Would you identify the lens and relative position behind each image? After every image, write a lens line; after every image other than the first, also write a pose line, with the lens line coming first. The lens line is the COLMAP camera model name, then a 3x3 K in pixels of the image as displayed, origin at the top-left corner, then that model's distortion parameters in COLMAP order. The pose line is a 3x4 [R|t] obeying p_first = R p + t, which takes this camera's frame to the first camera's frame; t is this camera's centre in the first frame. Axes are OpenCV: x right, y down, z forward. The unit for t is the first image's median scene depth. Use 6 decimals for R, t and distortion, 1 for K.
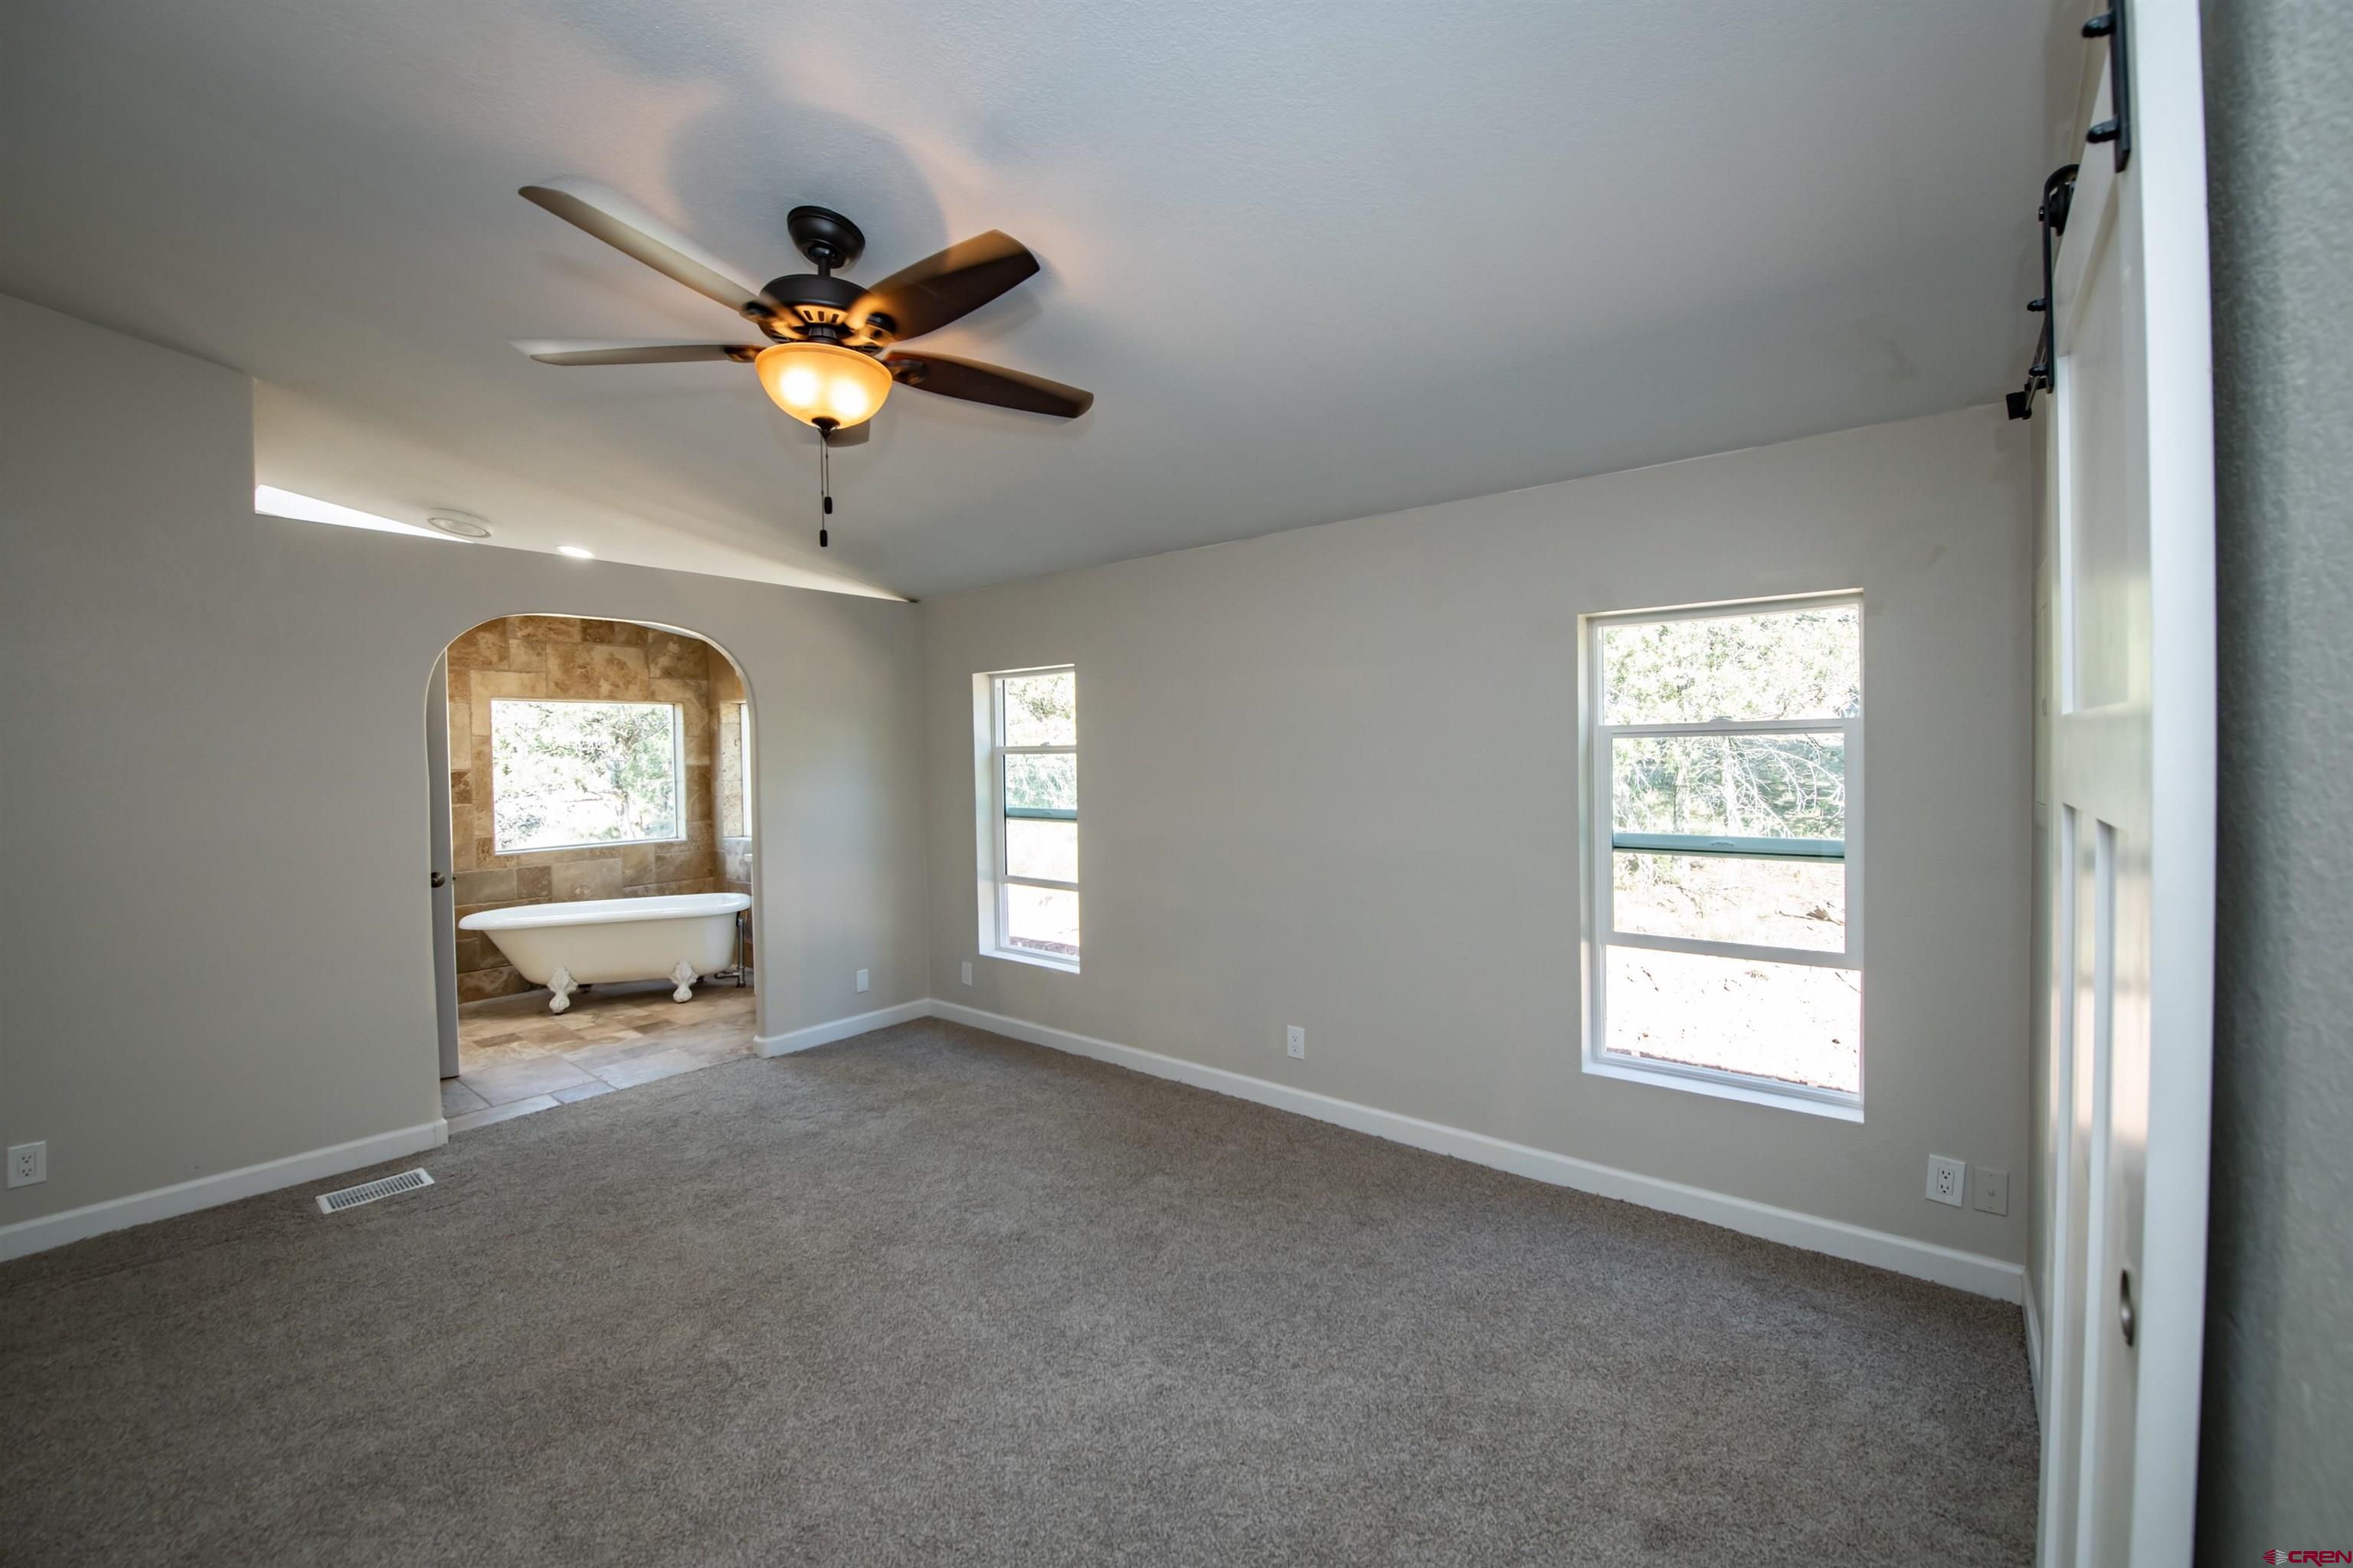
lens RADIAL K [[938.0, 0, 1185.5], [0, 938.0, 779.6], [0, 0, 1]] dist [-0.020745, -0.001104]
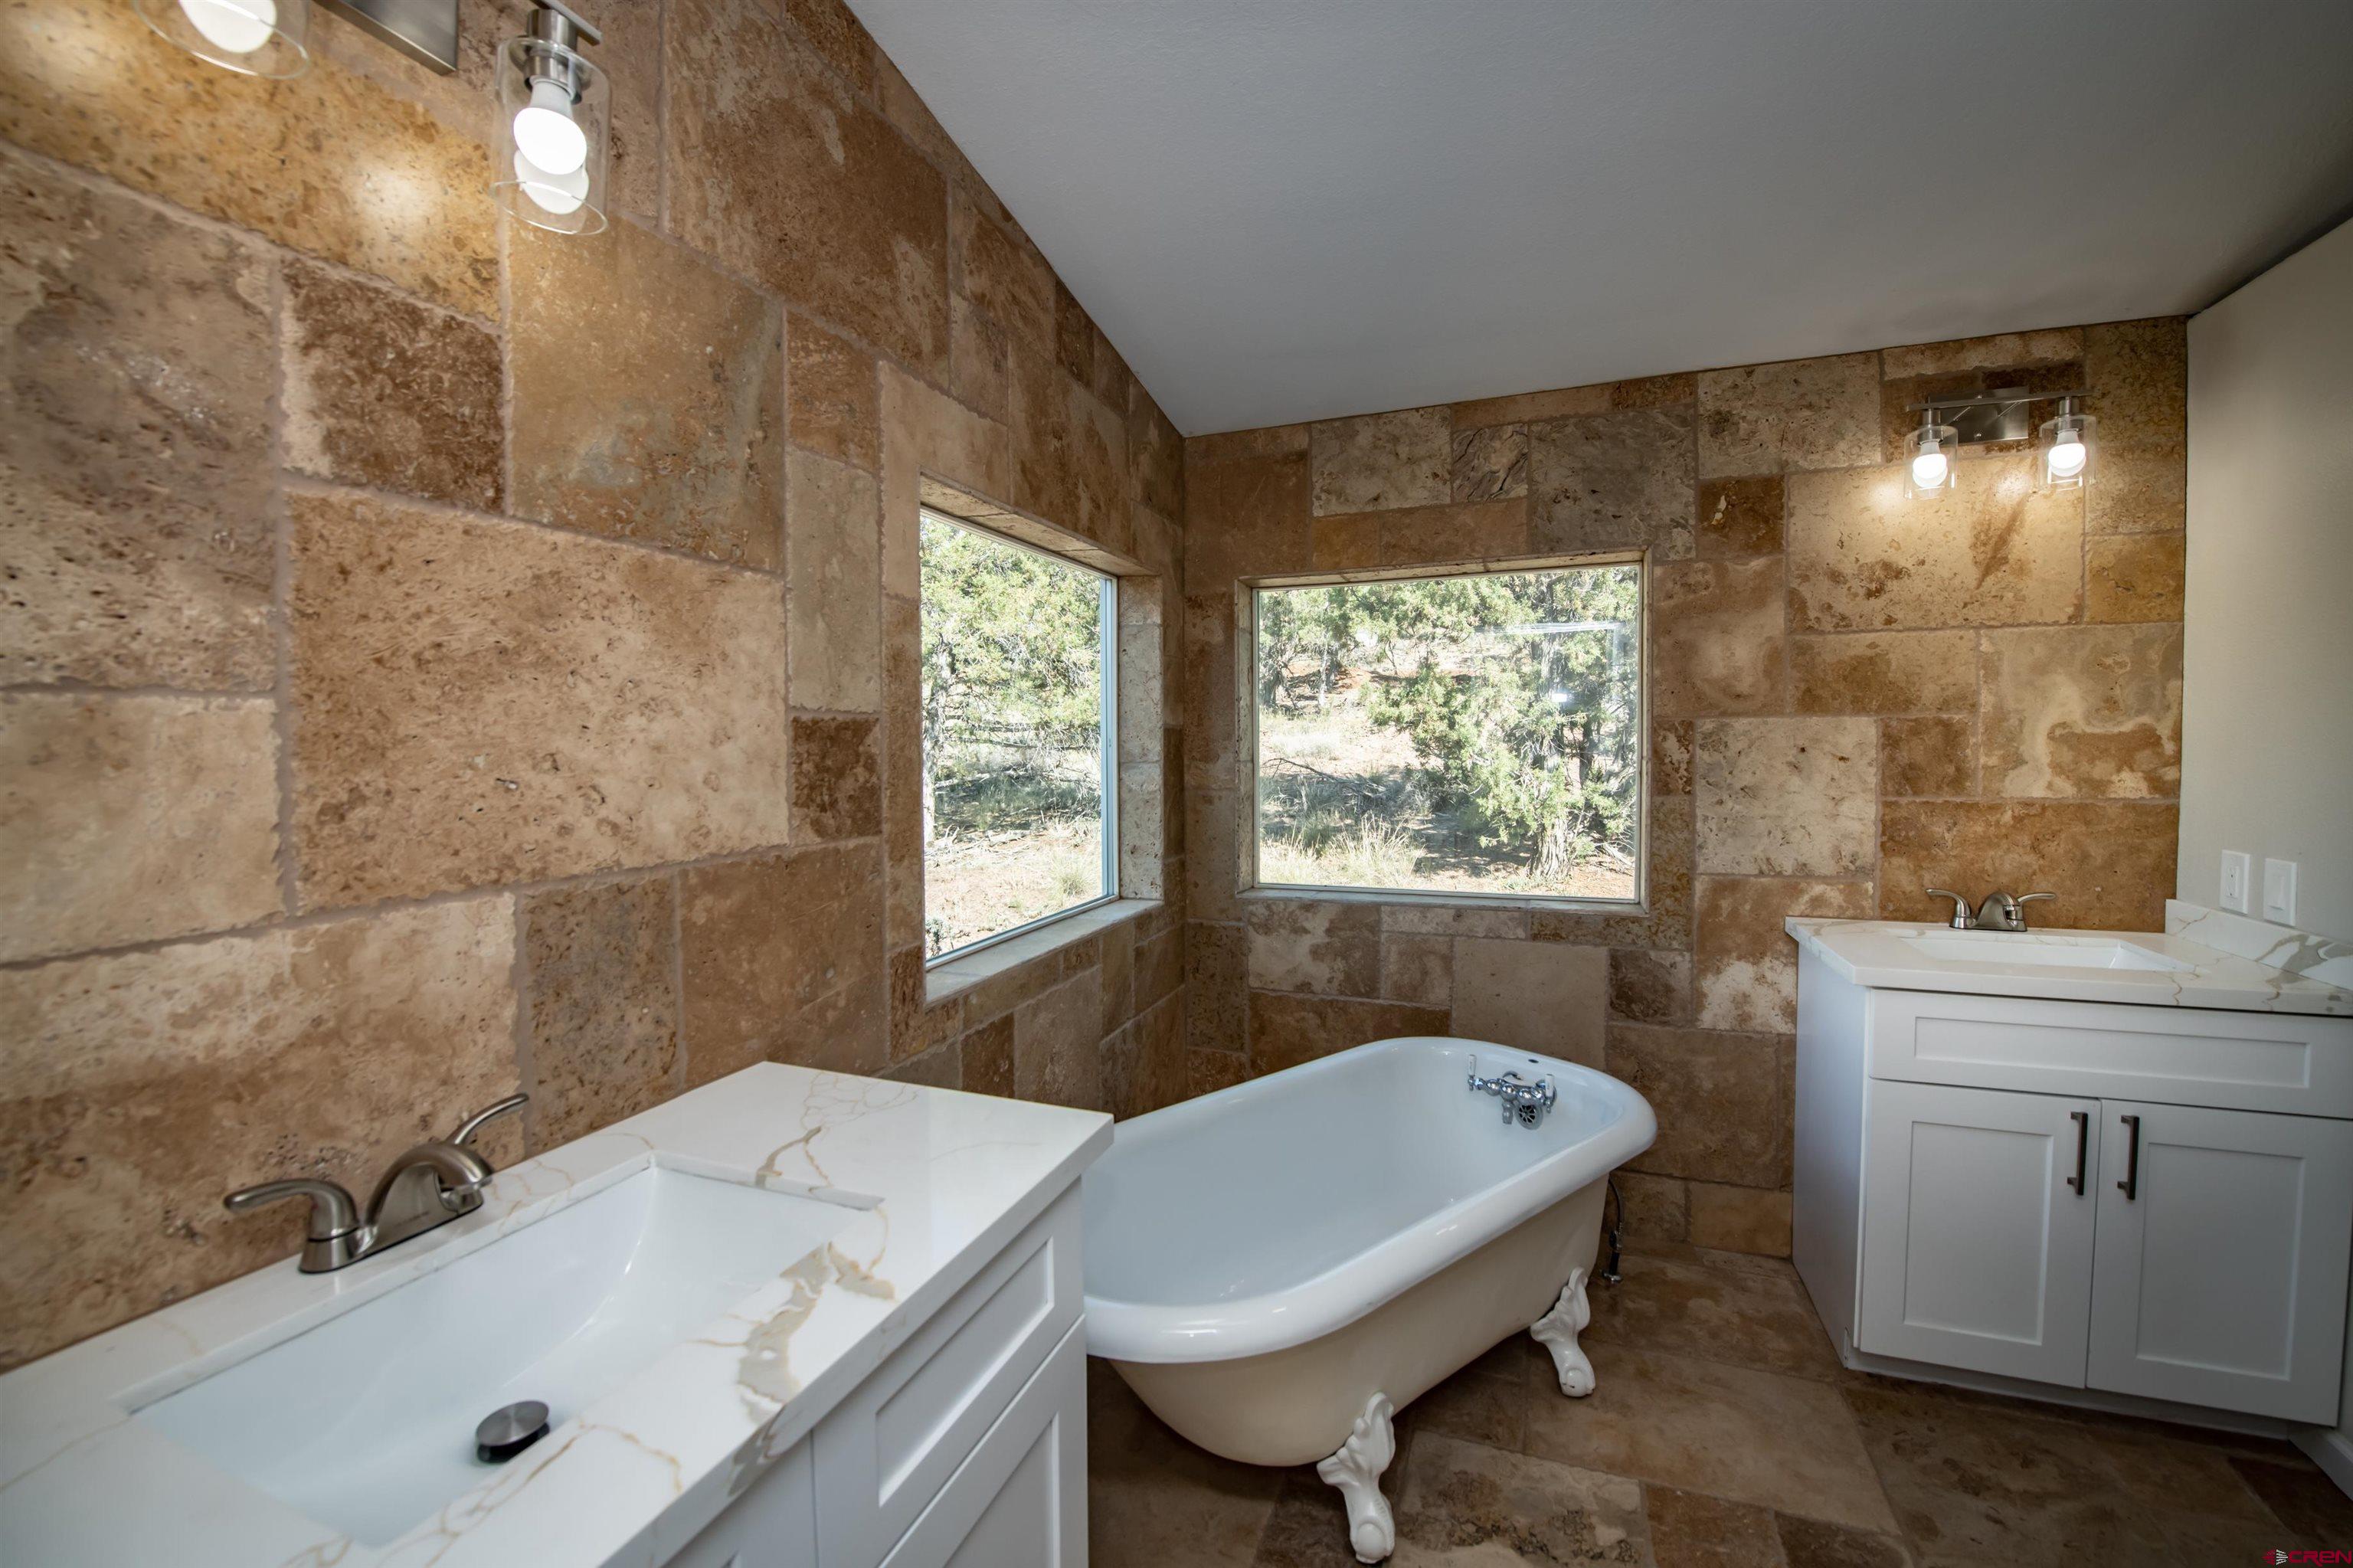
lens RADIAL K [[938.0, 0, 1208.7], [0, 938.0, 774.8], [0, 0, 1]] dist [-0.020745, -0.001104]
pose [[0.952598, -0.004060, 0.304205, -0.691998], [0.002713, 0.999985, 0.004852, 0.005860], [-0.304220, -0.003797, 0.952594, 0.635885]]
